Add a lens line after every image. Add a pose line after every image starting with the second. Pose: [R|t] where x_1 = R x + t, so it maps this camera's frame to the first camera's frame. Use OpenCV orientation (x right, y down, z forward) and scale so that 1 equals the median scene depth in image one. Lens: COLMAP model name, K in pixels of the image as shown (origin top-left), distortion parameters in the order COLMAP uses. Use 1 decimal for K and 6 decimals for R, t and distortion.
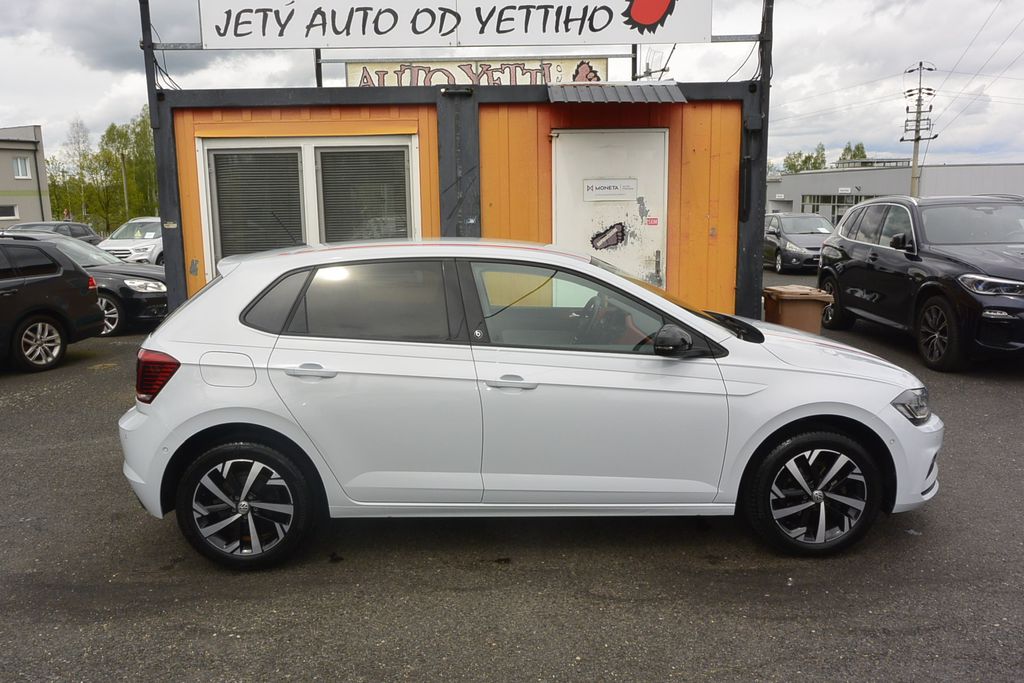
lens RADIAL K [[778.1, 0, 508.1], [0, 778.1, 343.0], [0, 0, 1]] dist [-0.003090, 0.000654]
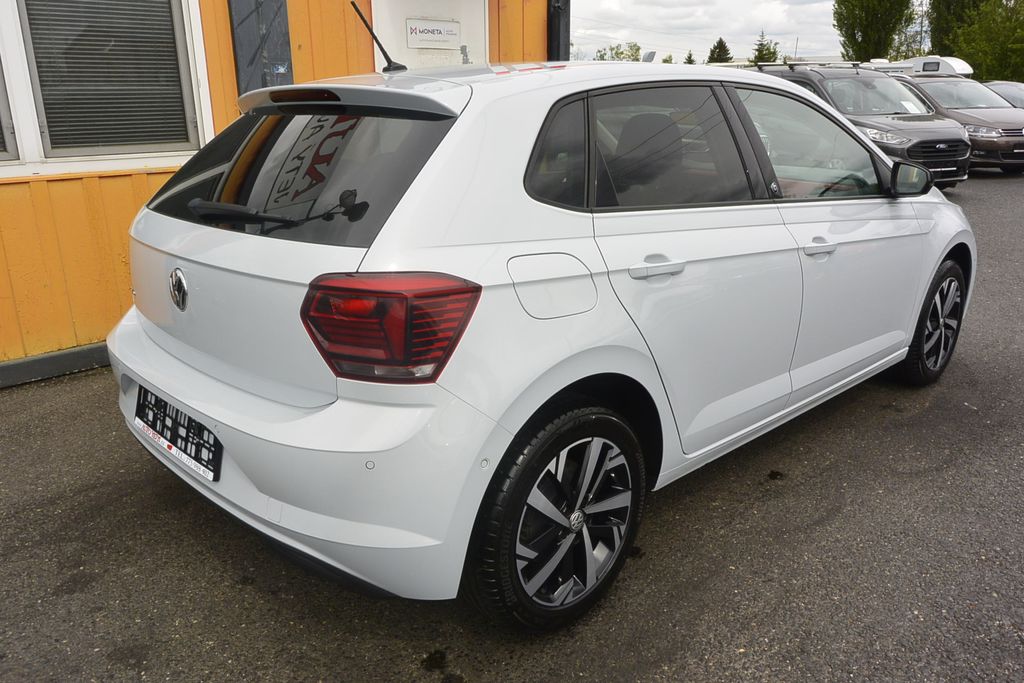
lens RADIAL K [[778.1, 0, 509.1], [0, 778.1, 341.8], [0, 0, 1]] dist [-0.003090, 0.000654]
pose [[0.744868, -0.195226, 0.638011, -0.705750], [0.113823, 0.979399, 0.166802, -0.019300], [-0.657431, -0.051625, 0.751744, 0.597634]]
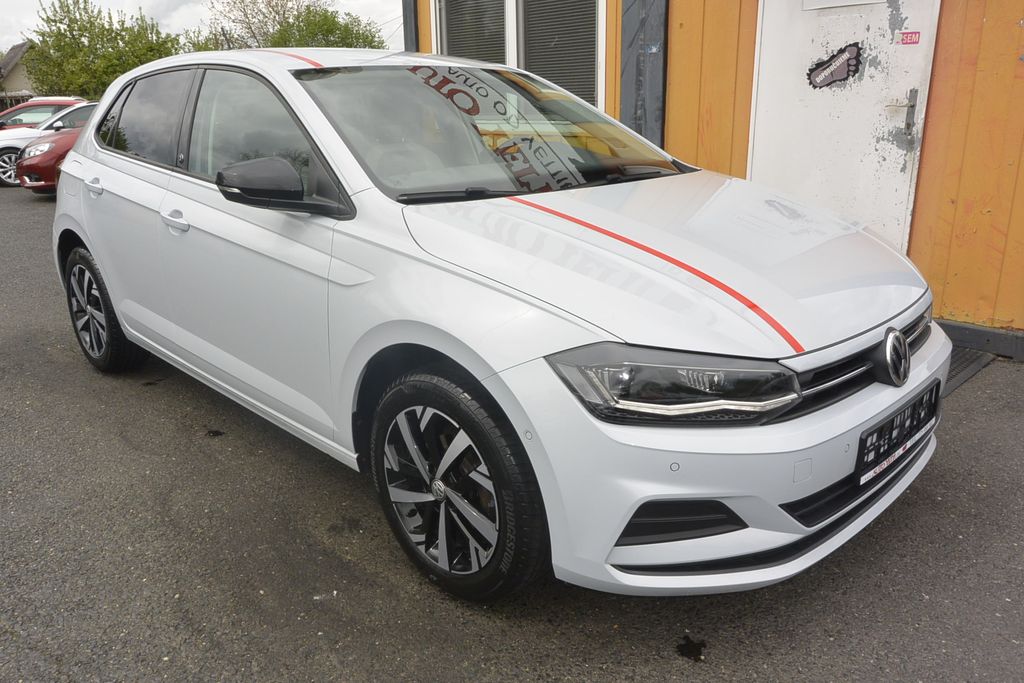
lens RADIAL K [[778.1, 0, 507.7], [0, 778.1, 340.8], [0, 0, 1]] dist [-0.003090, 0.000654]
pose [[0.687171, 0.217041, -0.693318, 0.800217], [-0.112103, 0.974579, 0.193980, -0.021741], [0.717795, -0.055574, 0.694033, 0.655242]]
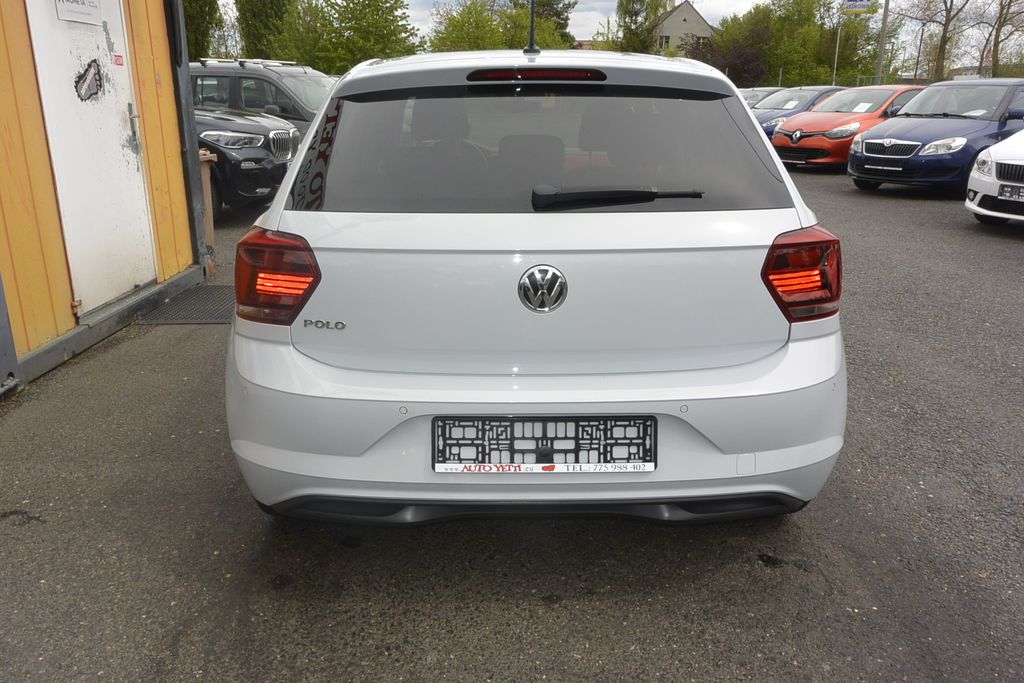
lens RADIAL K [[778.1, 0, 509.7], [0, 778.1, 338.1], [0, 0, 1]] dist [-0.003090, 0.000654]
pose [[0.032677, -0.284073, 0.958246, -1.007006], [0.161144, 0.947712, 0.275454, -0.100363], [-0.986390, 0.145415, 0.076745, 1.166054]]
